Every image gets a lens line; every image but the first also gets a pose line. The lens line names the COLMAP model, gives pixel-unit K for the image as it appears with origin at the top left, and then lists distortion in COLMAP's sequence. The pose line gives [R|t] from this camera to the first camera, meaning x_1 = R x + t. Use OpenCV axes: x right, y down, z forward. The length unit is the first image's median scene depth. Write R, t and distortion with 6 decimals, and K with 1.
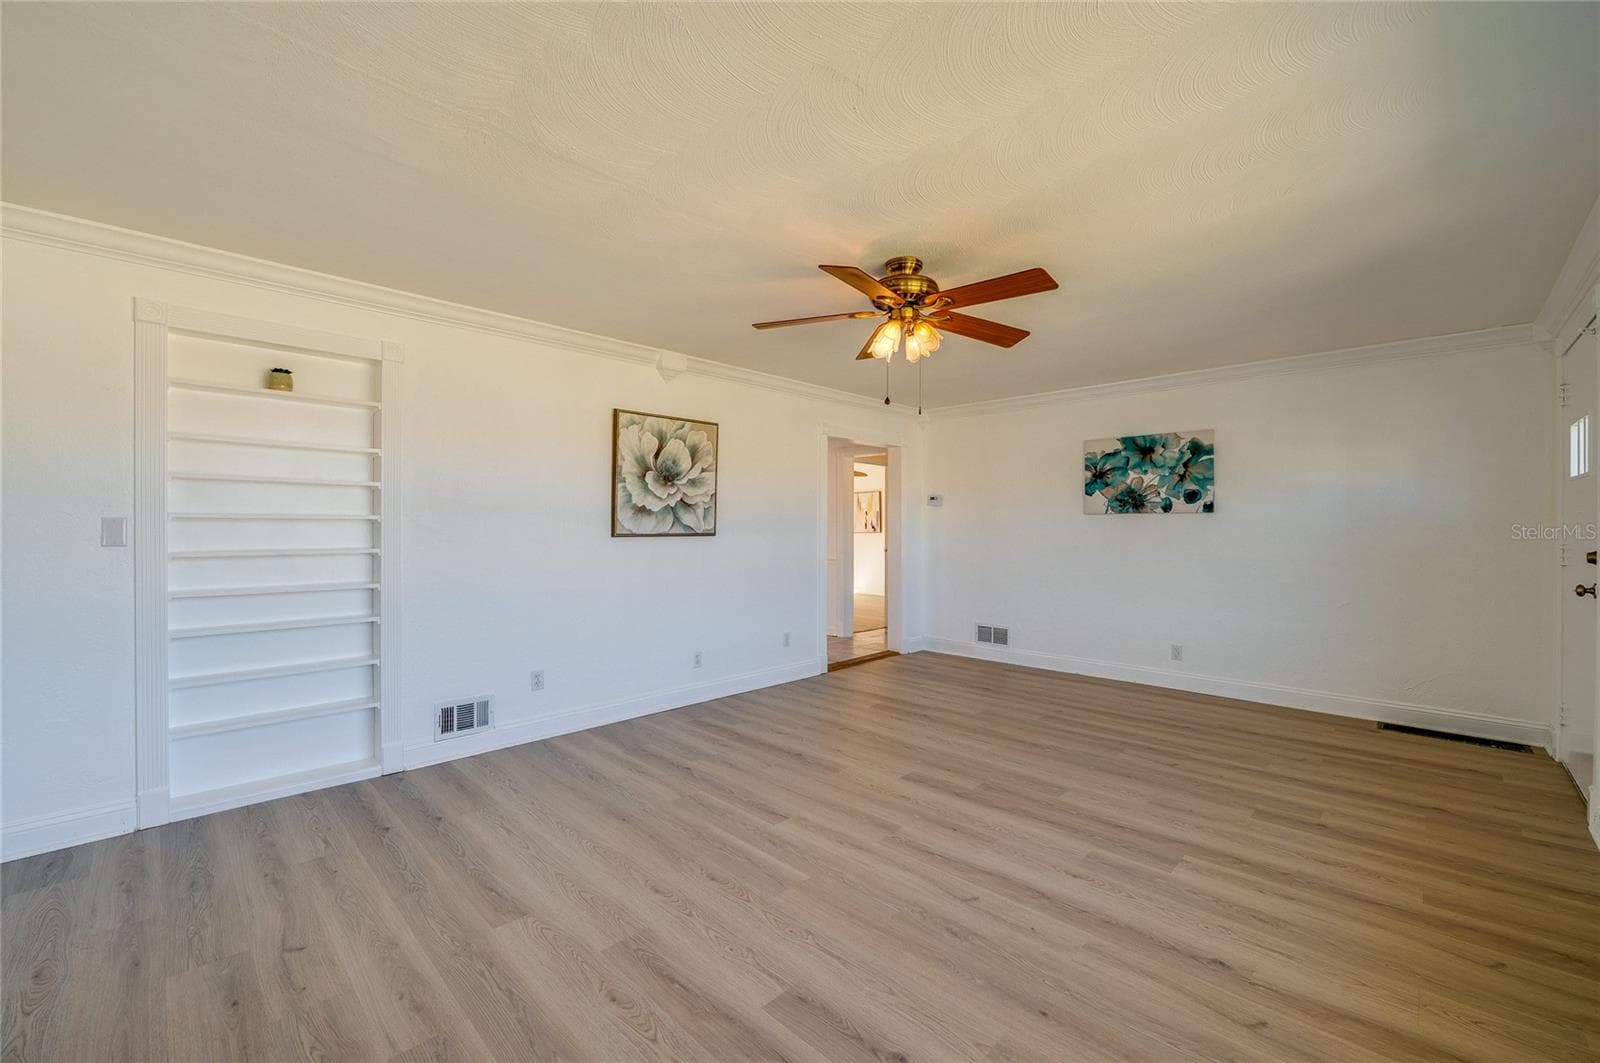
lens RADIAL K [[651.6, 0, 803.2], [0, 651.6, 532.1], [0, 0, 1]] dist [-0.016188, 0.002087]
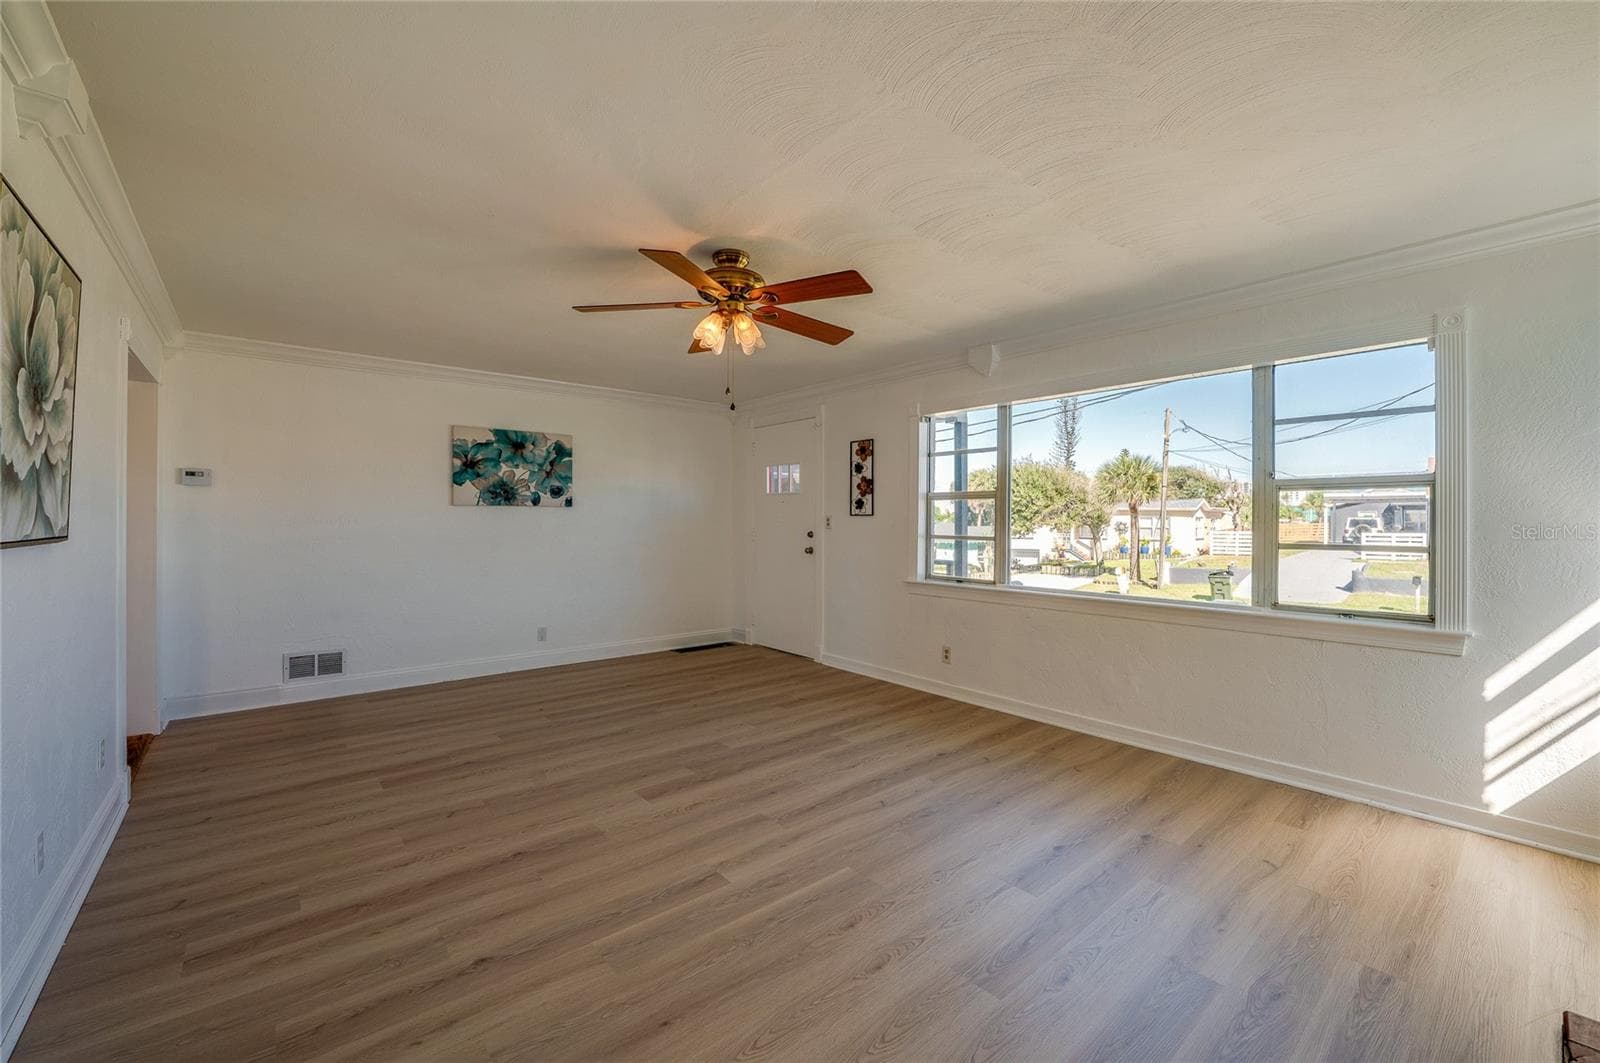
lens RADIAL K [[651.6, 0, 803.0], [0, 651.6, 518.3], [0, 0, 1]] dist [-0.016188, 0.002087]
pose [[0.085622, -0.000175, 0.996328, -0.492111], [0.005535, 0.999985, -0.000300, -0.006746], [-0.996312, 0.005540, 0.085621, 0.479423]]
